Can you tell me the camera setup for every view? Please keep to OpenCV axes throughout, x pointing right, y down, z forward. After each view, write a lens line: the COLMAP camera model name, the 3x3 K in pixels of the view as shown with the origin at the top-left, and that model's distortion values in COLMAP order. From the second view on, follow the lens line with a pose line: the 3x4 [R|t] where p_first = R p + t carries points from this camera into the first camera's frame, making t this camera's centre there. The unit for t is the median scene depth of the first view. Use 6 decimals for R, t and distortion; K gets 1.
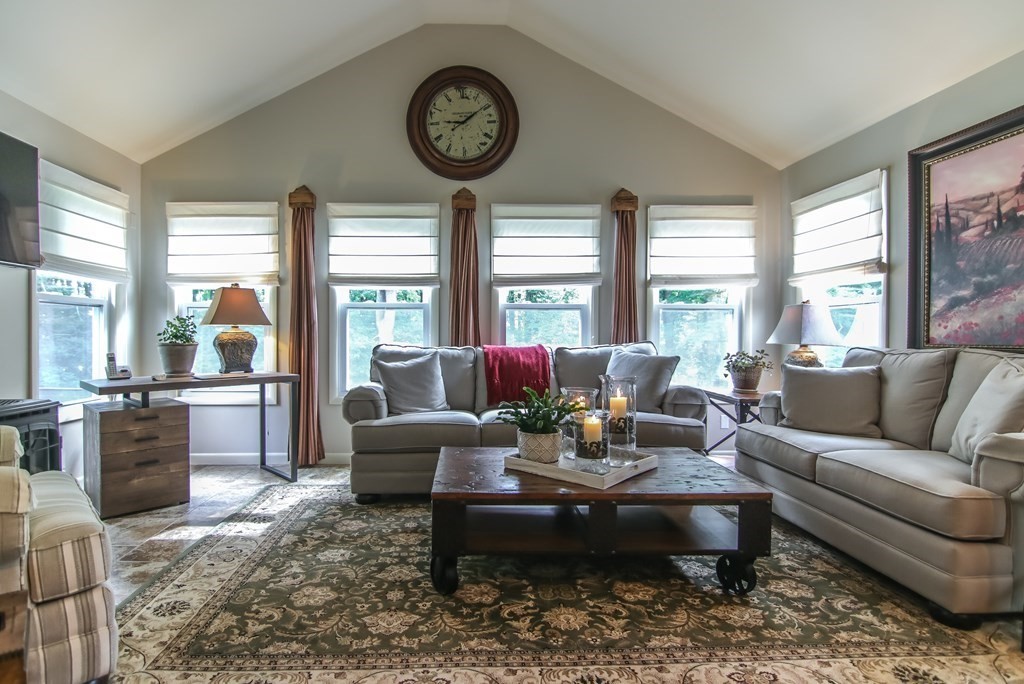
lens RADIAL K [[494.9, 0, 513.2], [0, 494.9, 340.0], [0, 0, 1]] dist [-0.000088, -0.000001]
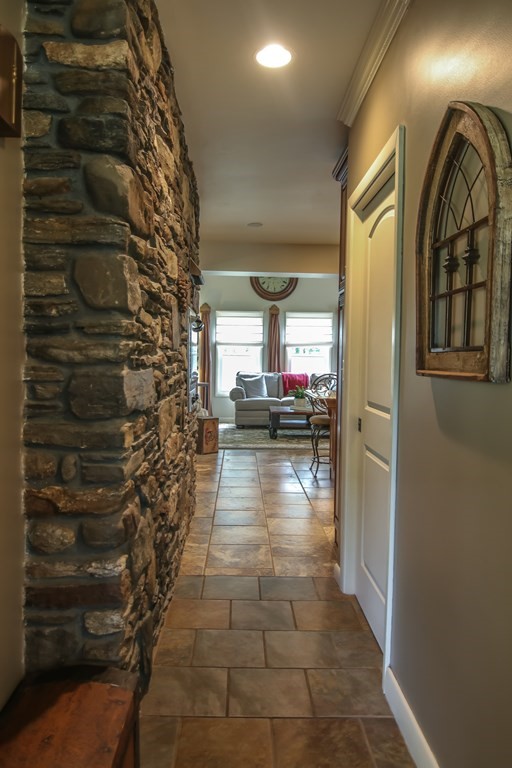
lens RADIAL K [[569.2, 0, 256.3], [0, 569.2, 383.3], [0, 0, 1]] dist [-0.001645, -0.000016]
pose [[0.996421, 0.015228, -0.083146, 0.046531], [-0.012518, 0.999376, 0.033018, -0.026019], [0.083597, -0.031859, 0.995990, -1.736308]]
